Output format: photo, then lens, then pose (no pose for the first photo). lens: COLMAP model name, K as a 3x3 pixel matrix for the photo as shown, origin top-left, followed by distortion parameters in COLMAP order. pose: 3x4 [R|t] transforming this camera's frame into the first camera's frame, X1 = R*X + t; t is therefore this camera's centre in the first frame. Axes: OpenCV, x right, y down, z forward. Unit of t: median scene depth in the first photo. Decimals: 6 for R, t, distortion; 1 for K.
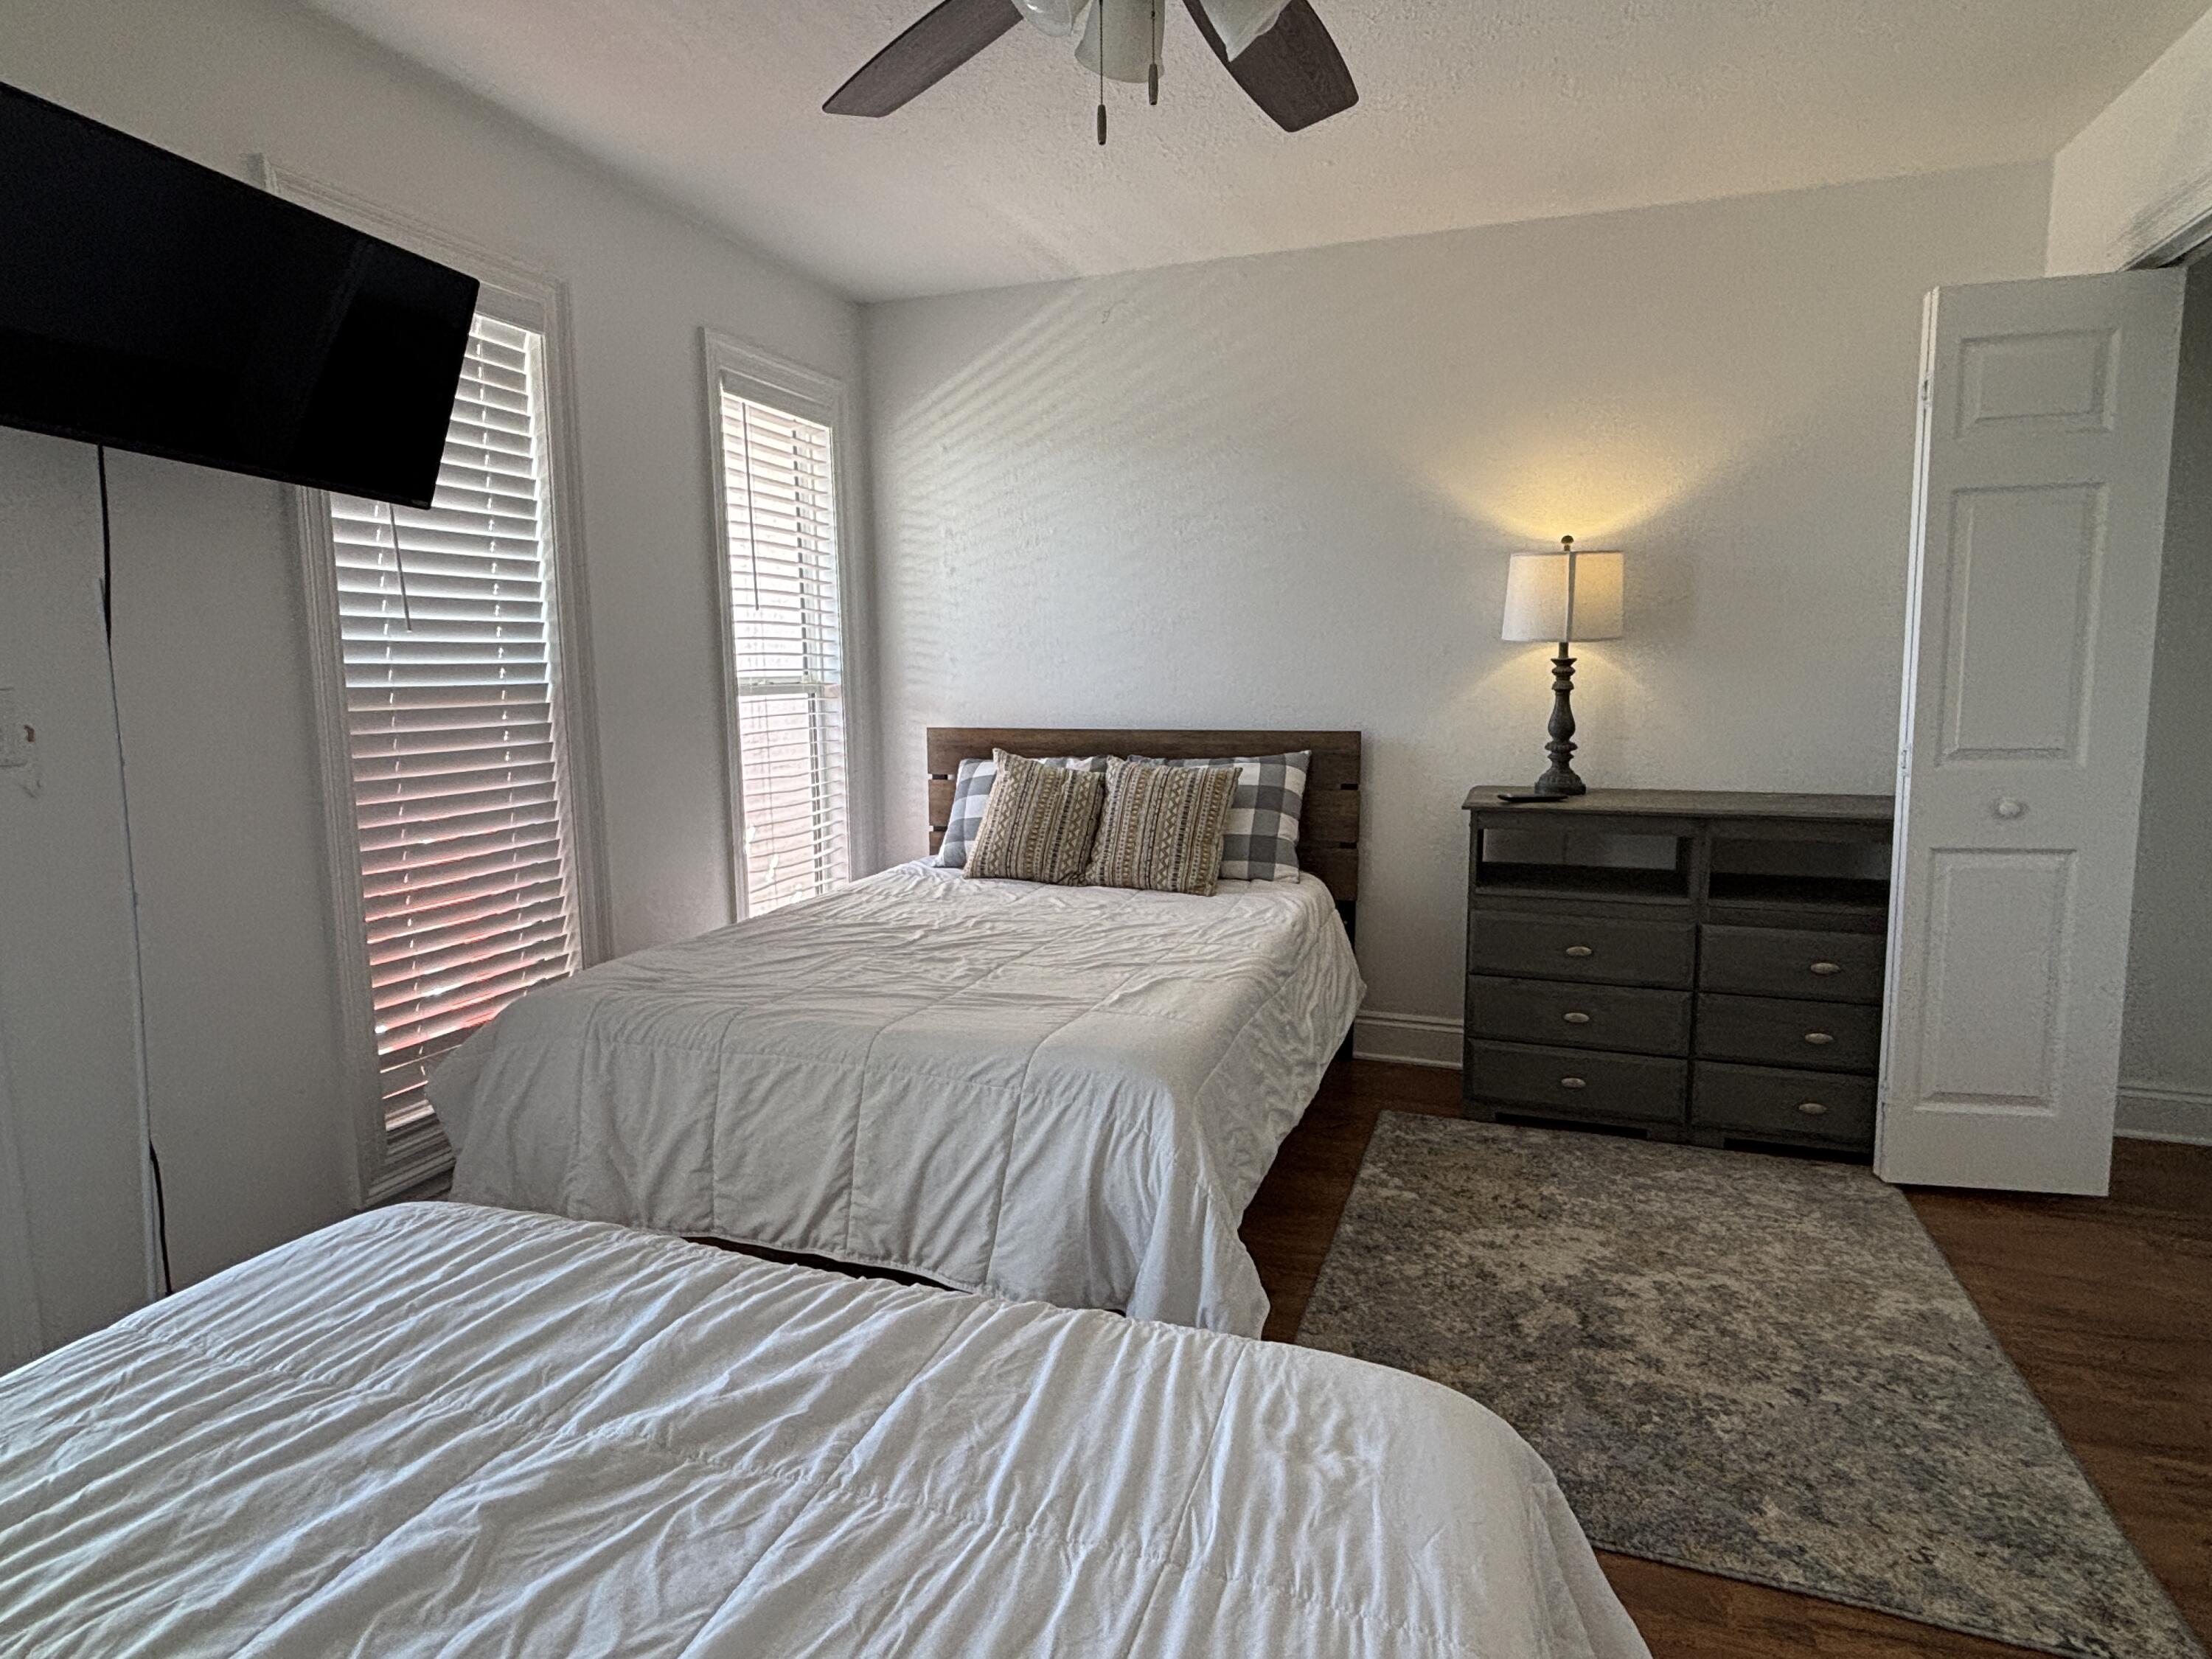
lens RADIAL K [[1207.4, 0, 1091.2], [0, 1207.4, 816.5], [0, 0, 1]] dist [0.000715, -0.007751]
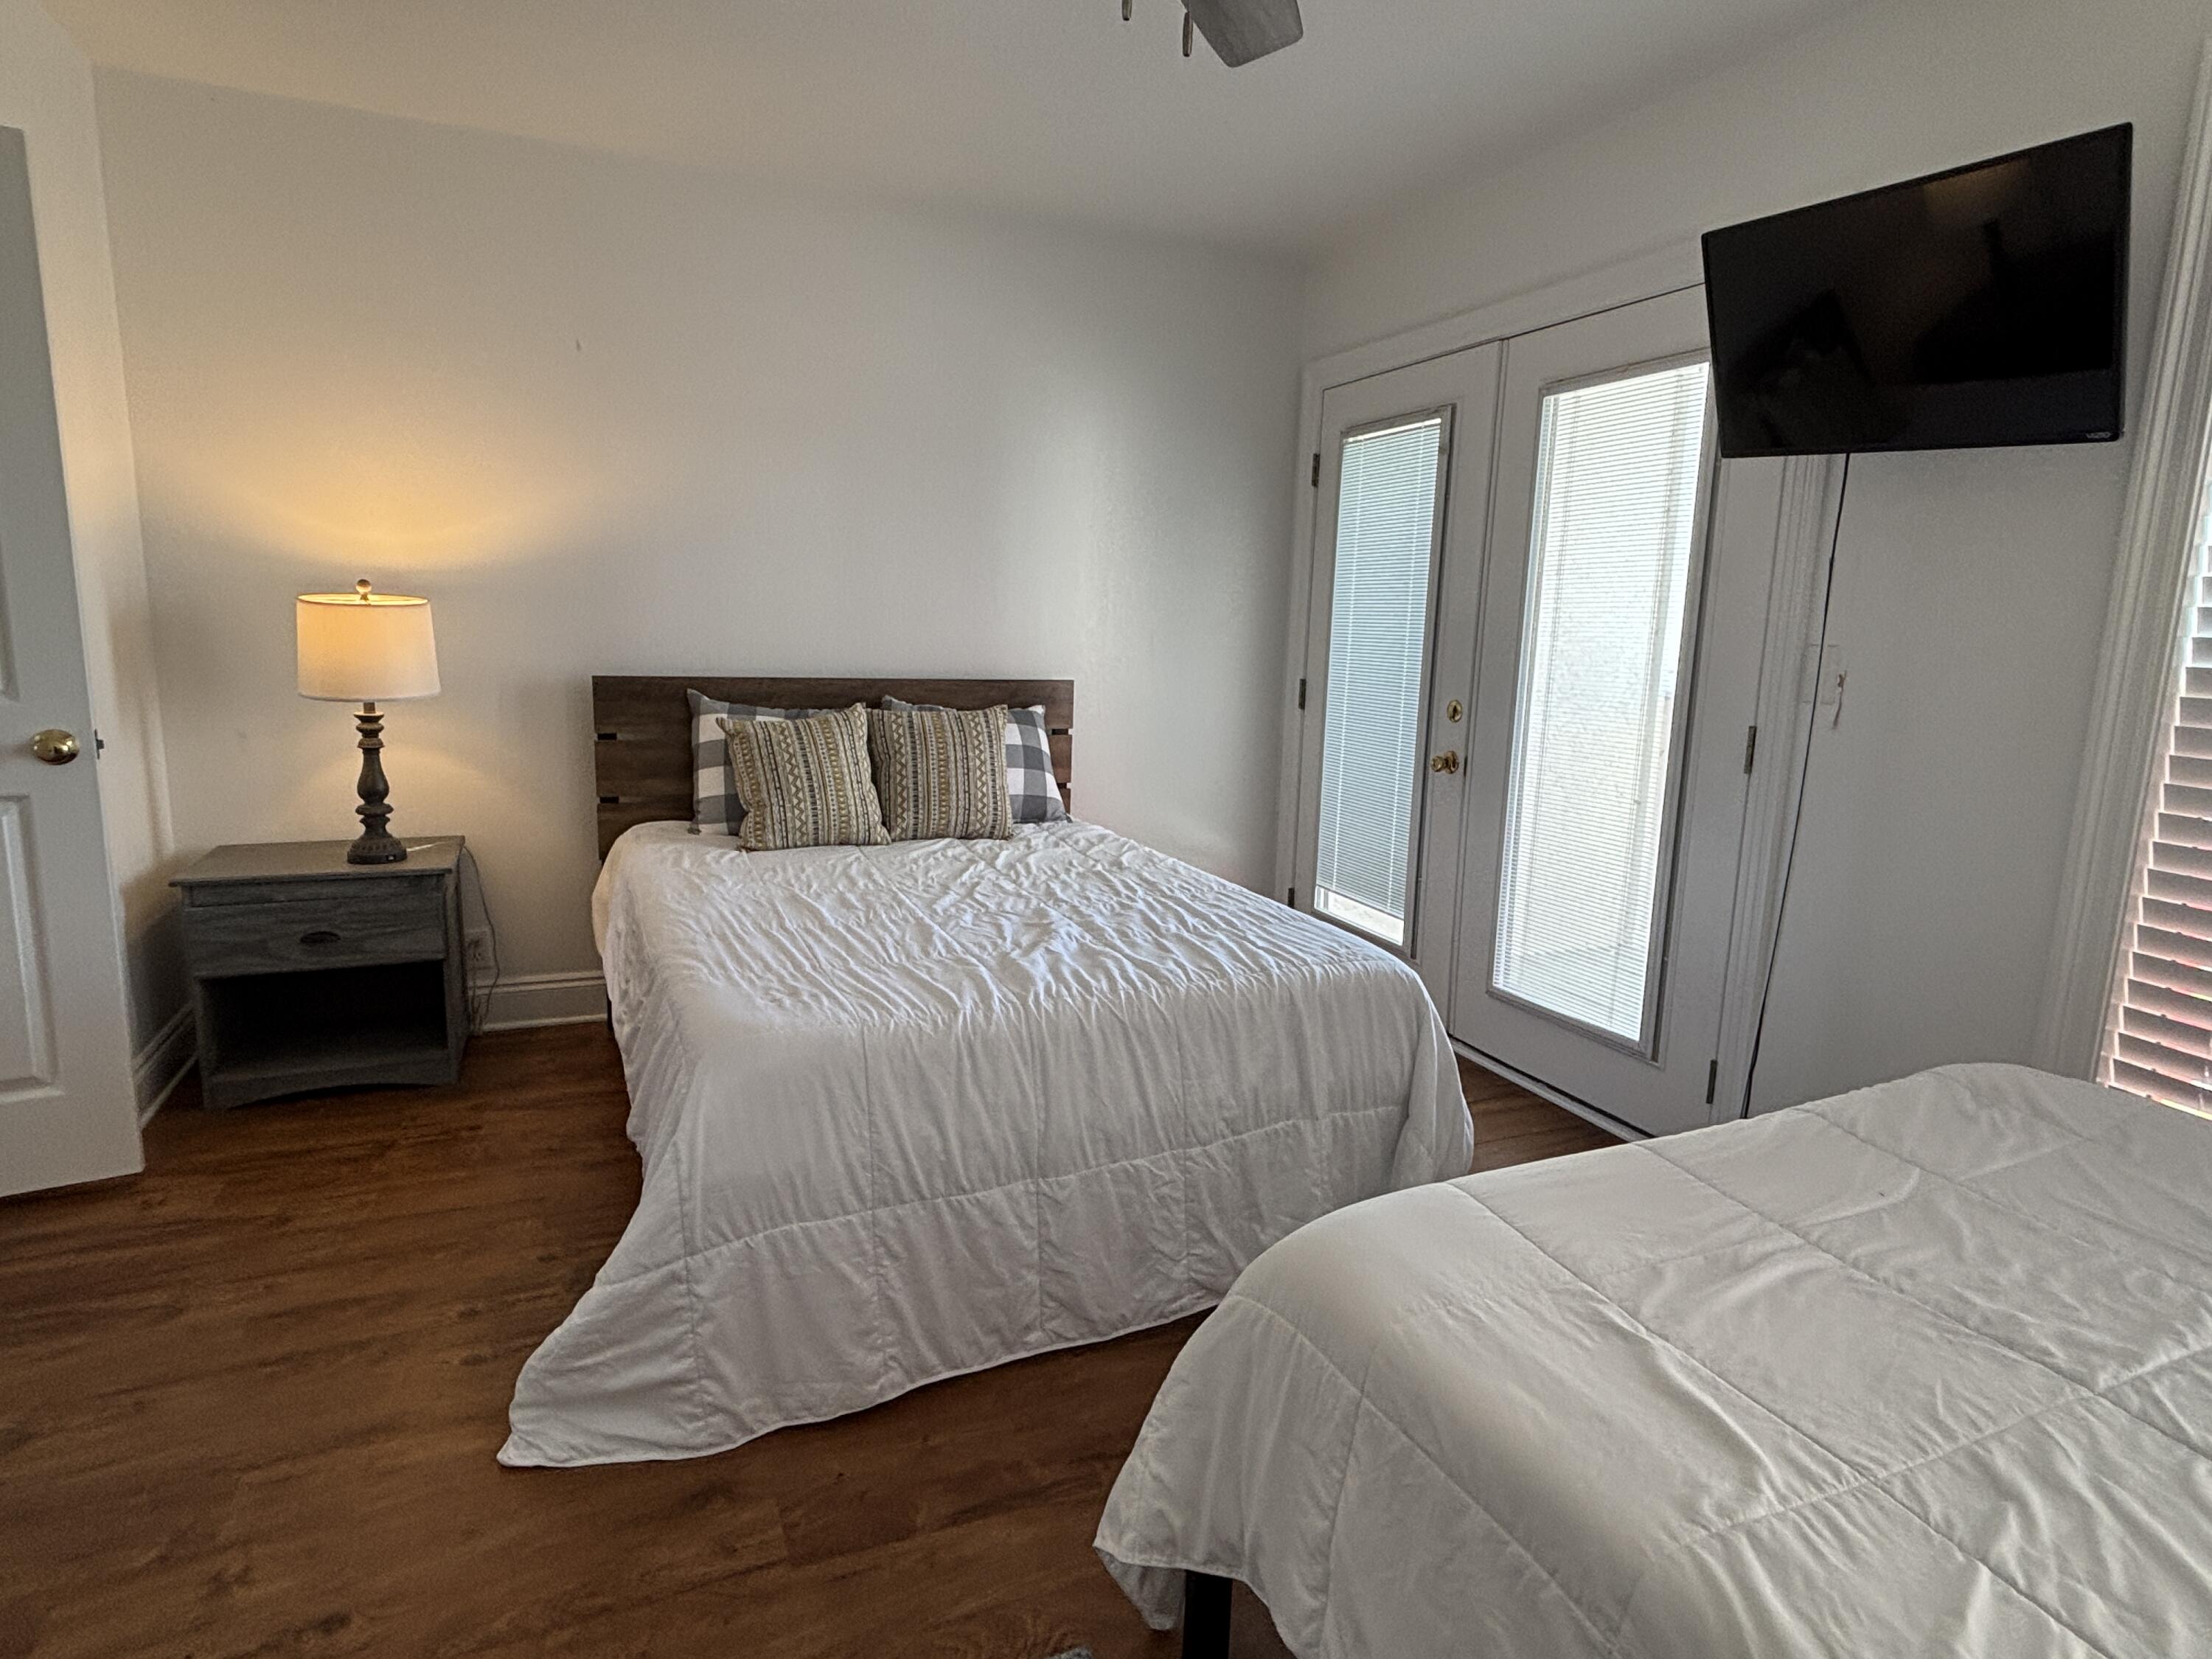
lens RADIAL K [[1207.4, 0, 1091.2], [0, 1207.4, 816.5], [0, 0, 1]] dist [0.000715, -0.007751]
pose [[-0.742920, 0.100275, -0.661826, 0.790645], [-0.105813, 0.958692, 0.264033, -0.249079], [0.660963, 0.266185, -0.701621, 1.893406]]
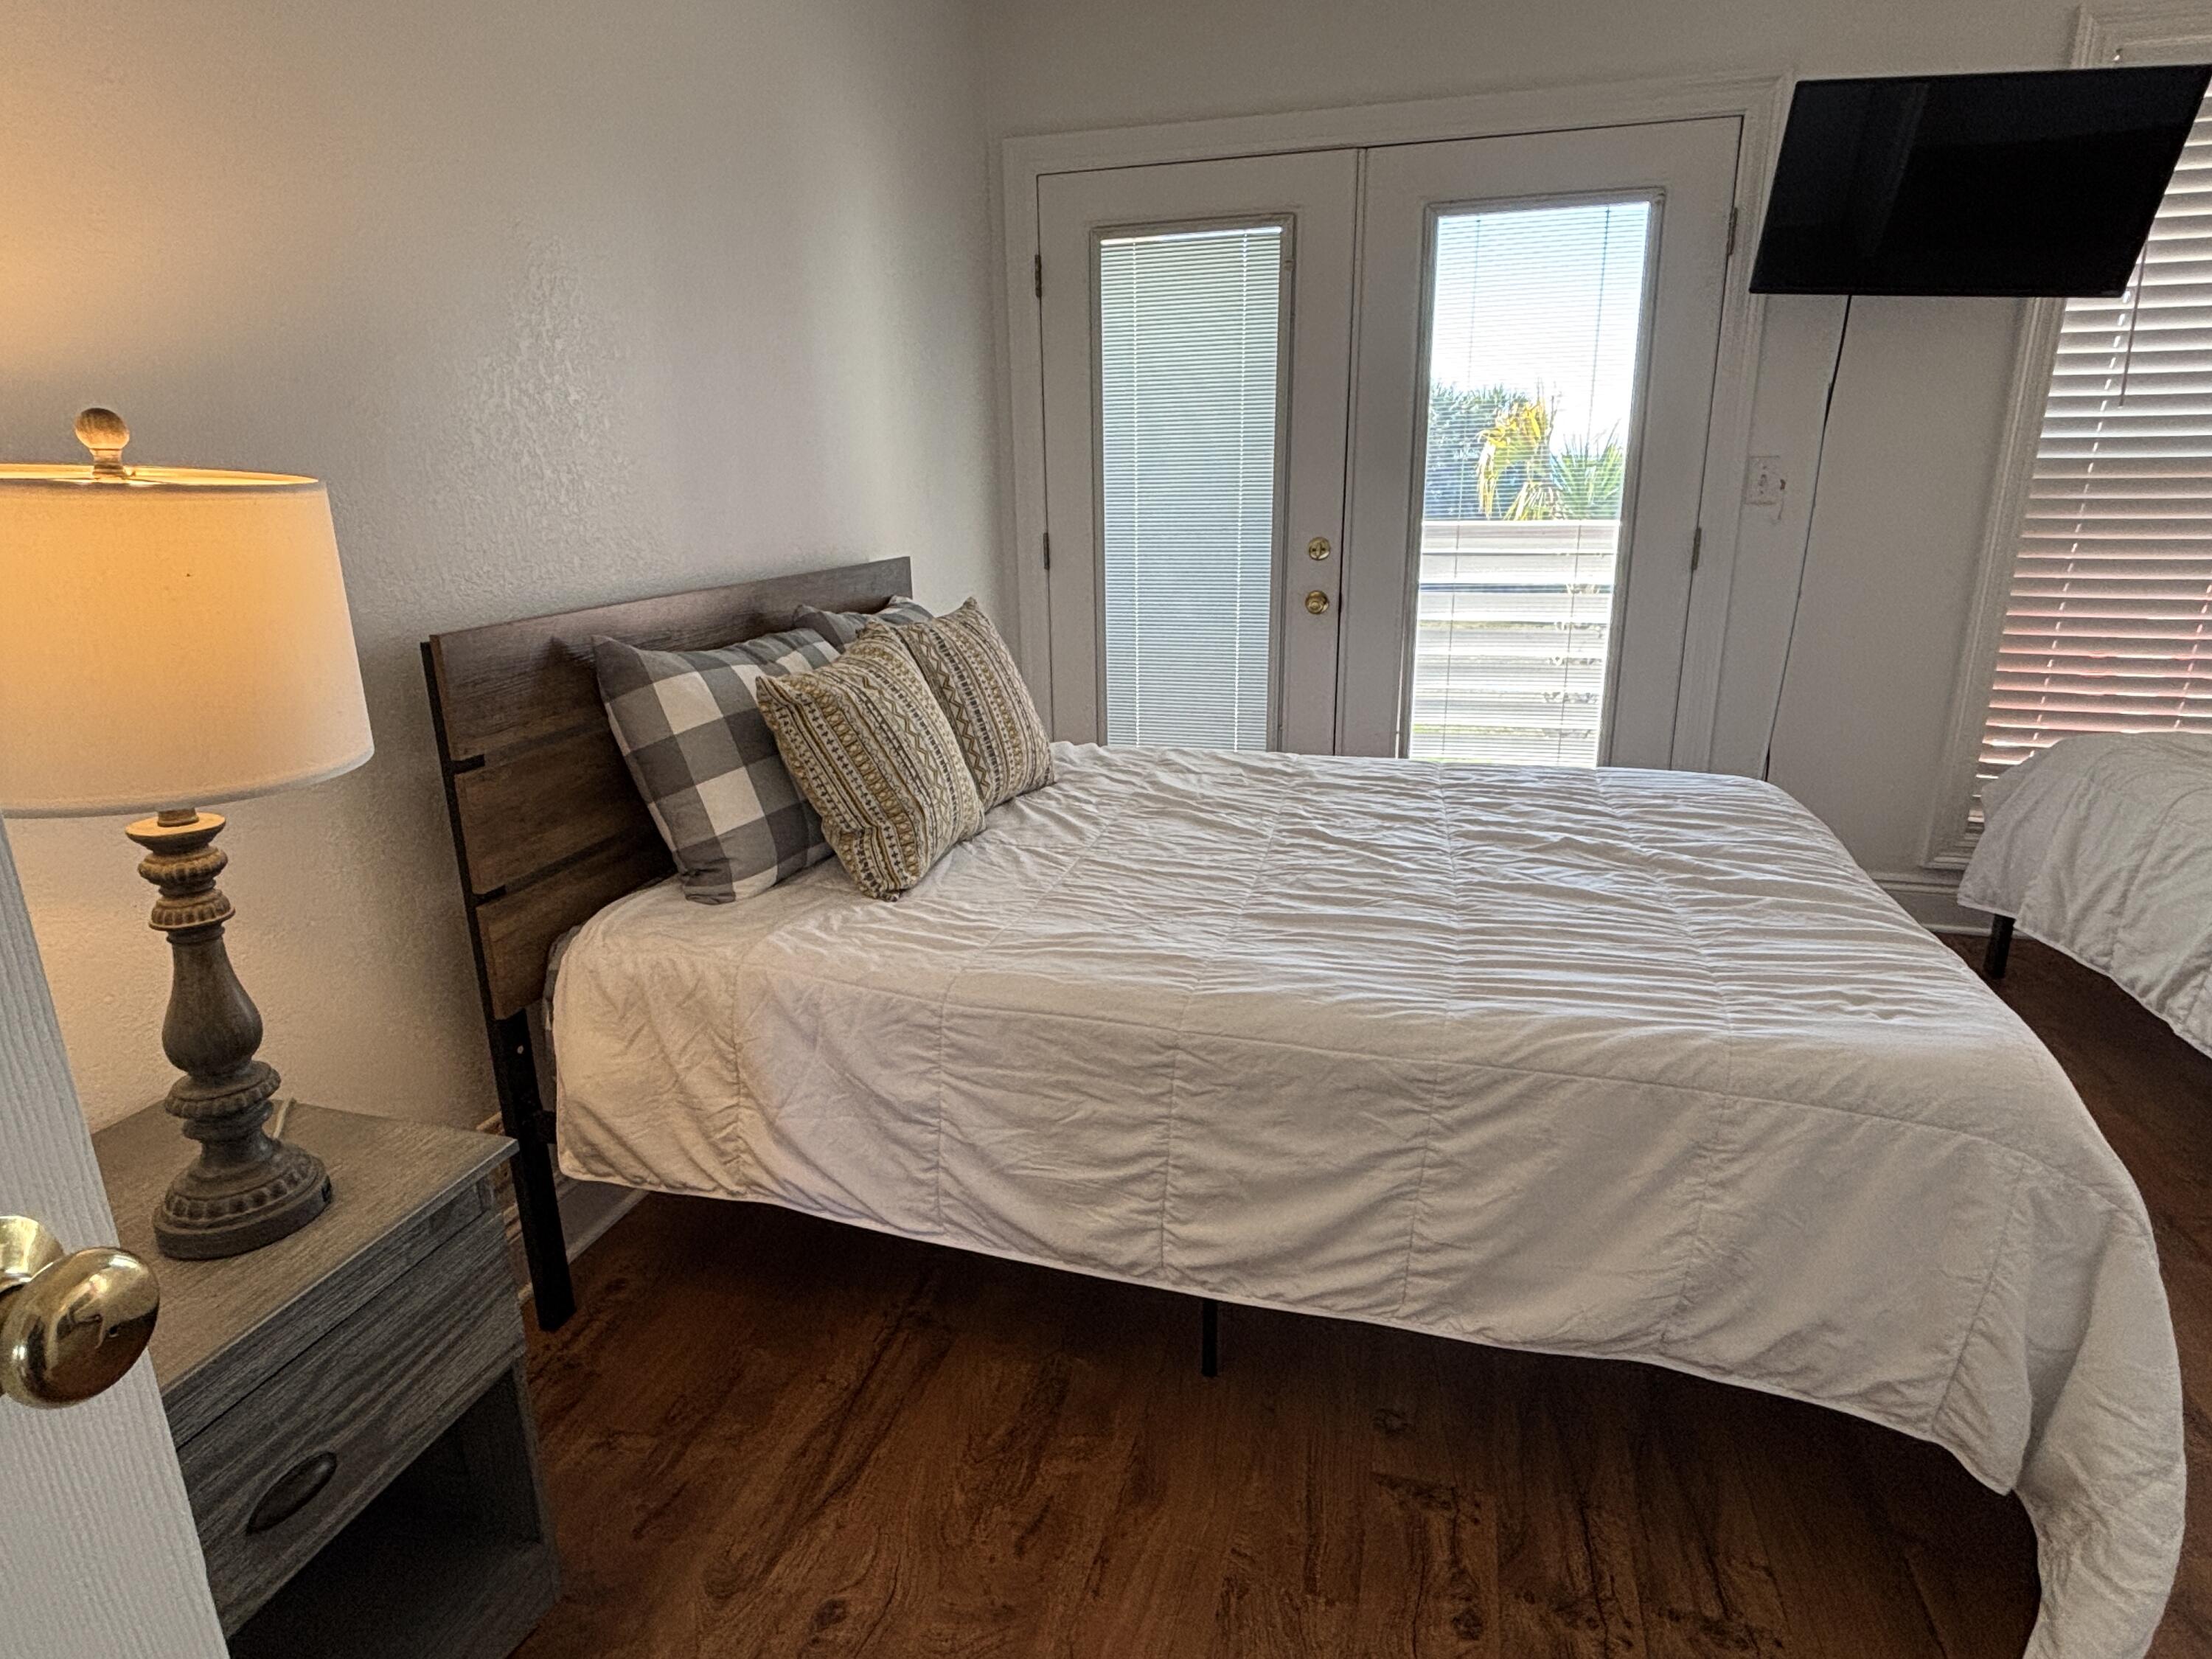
lens RADIAL K [[1207.4, 0, 1091.2], [0, 1207.4, 816.5], [0, 0, 1]] dist [0.000715, -0.007751]
pose [[0.057291, 0.285014, -0.956810, 1.013341], [-0.111615, 0.954204, 0.277555, 0.014722], [0.992099, 0.090893, 0.086479, -0.037437]]
